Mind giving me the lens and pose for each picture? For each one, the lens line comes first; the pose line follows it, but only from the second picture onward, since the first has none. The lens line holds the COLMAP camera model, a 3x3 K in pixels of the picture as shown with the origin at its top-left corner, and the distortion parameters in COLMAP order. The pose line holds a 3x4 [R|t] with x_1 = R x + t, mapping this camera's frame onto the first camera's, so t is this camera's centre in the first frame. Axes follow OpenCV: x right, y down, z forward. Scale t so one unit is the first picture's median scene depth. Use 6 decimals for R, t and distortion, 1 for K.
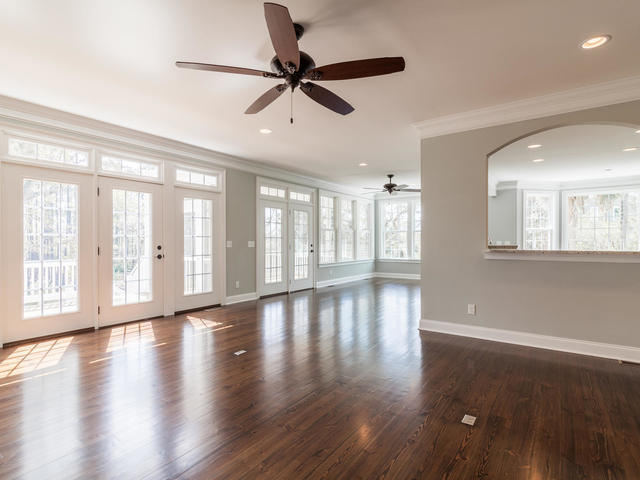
lens RADIAL K [[329.8, 0, 319.9], [0, 329.8, 239.3], [0, 0, 1]] dist [-0.002931, -0.001345]
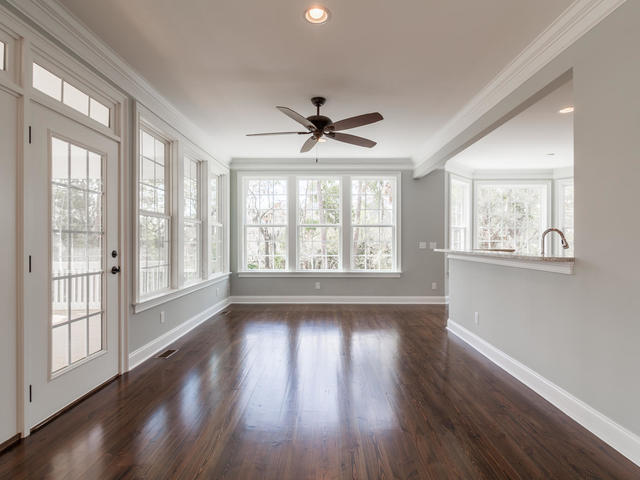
lens RADIAL K [[329.8, 0, 317.8], [0, 329.8, 242.1], [0, 0, 1]] dist [-0.002931, -0.001345]
pose [[0.819583, 0.001408, 0.572959, -0.046779], [-0.004116, 0.999986, 0.003431, 0.004009], [-0.572946, -0.005170, 0.819577, 0.581363]]
